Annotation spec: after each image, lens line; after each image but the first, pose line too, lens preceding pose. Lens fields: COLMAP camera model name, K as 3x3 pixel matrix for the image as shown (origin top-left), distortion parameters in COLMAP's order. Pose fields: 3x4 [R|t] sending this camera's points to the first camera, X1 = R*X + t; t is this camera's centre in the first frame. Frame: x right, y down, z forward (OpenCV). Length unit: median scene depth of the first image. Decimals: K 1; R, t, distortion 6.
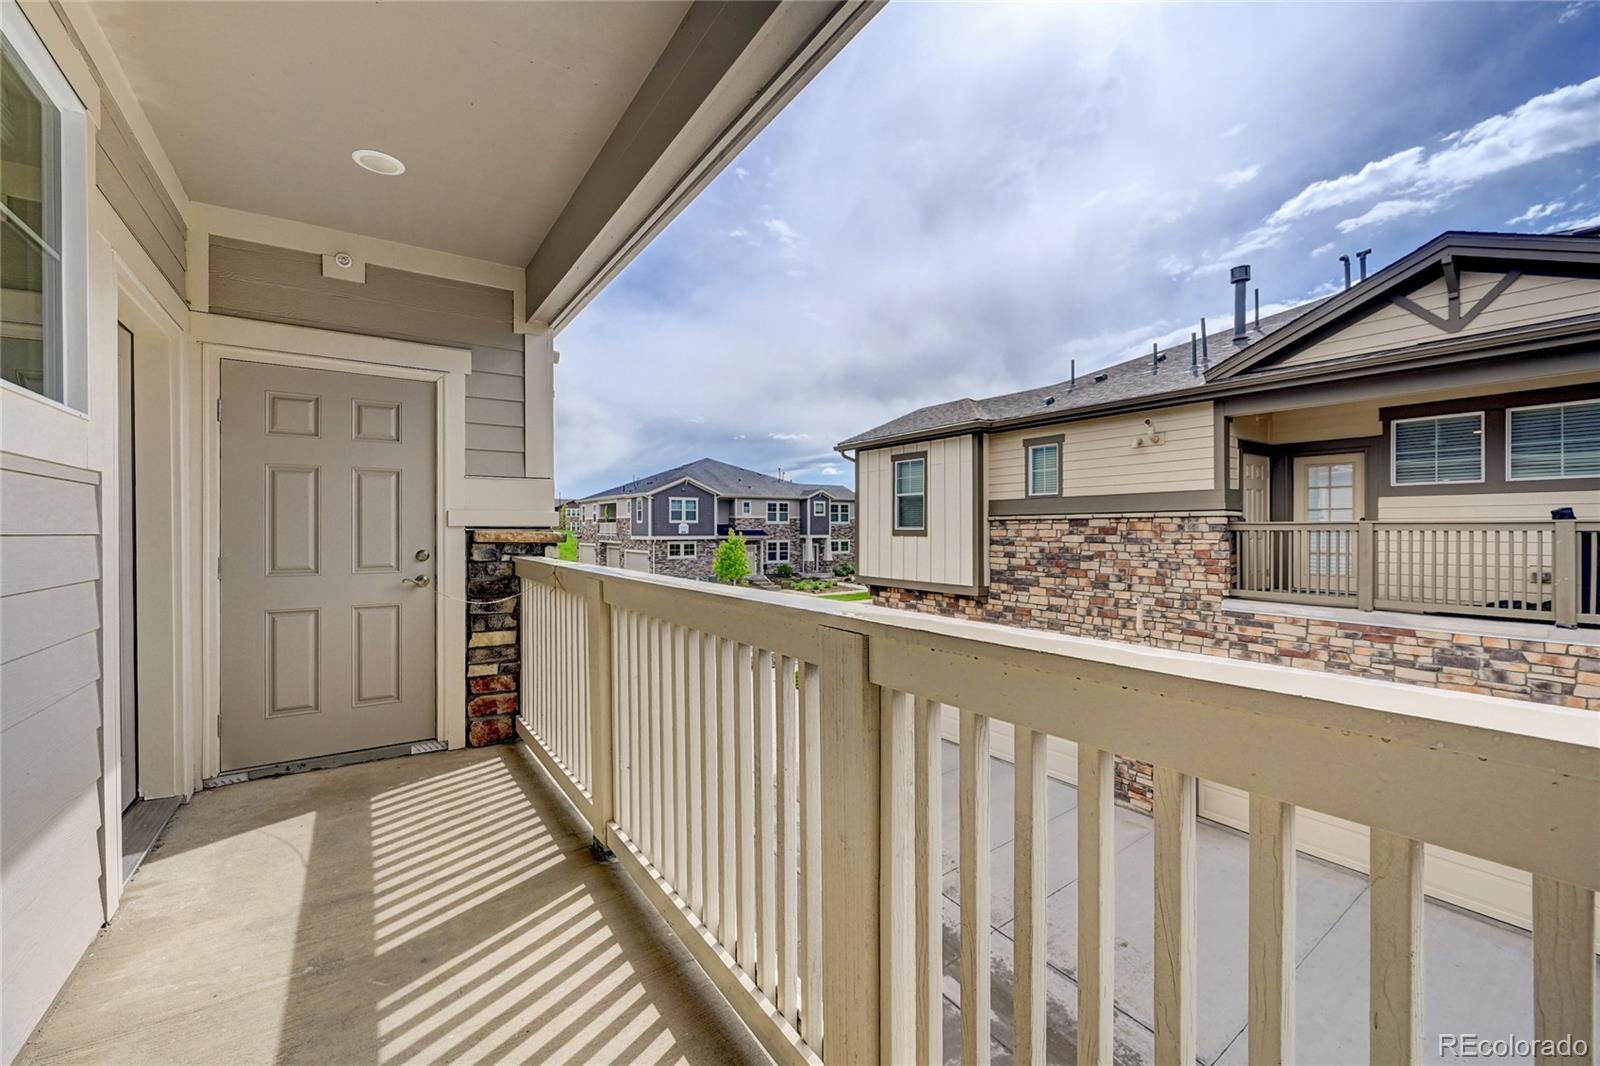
lens RADIAL K [[664.3, 0, 827.6], [0, 664.3, 532.7], [0, 0, 1]] dist [0.000710, 0.000190]
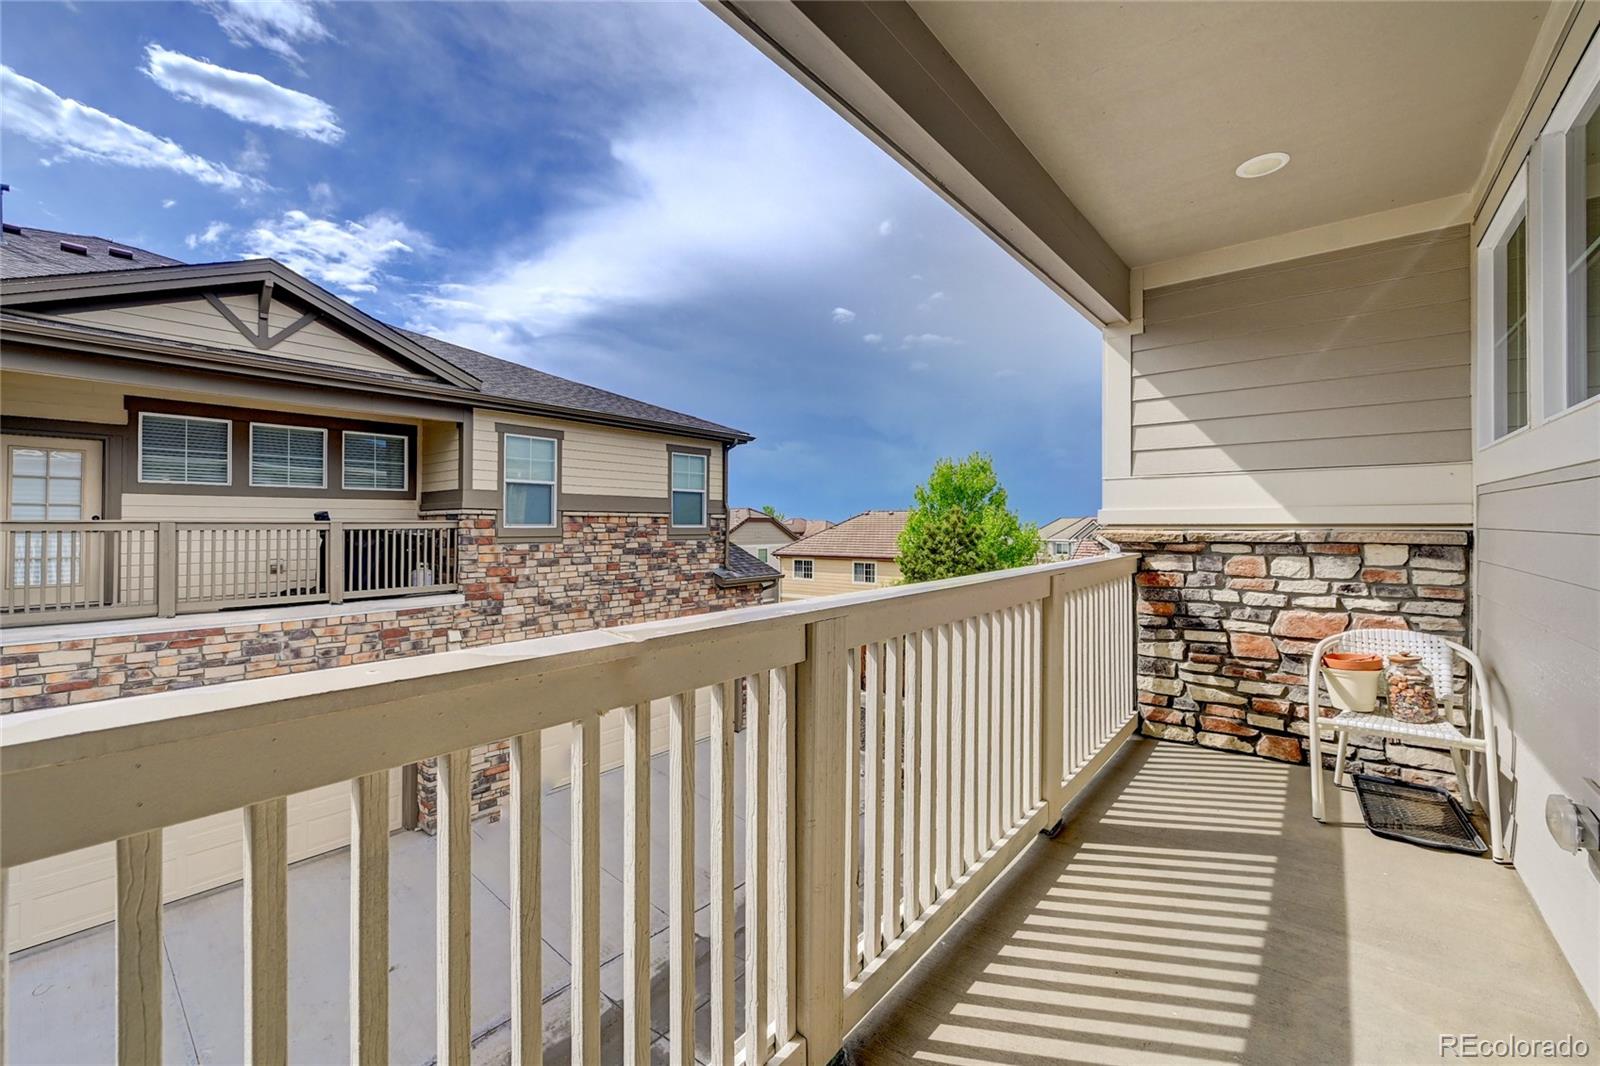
lens RADIAL K [[639.9, 0, 811.3], [0, 639.9, 518.3], [0, 0, 1]] dist [-0.002352, 0.000443]
pose [[-0.275720, 0.014217, 0.961133, -0.297263], [0.009529, 0.999882, -0.012057, -0.000347], [-0.961191, 0.005834, -0.275823, 0.394016]]
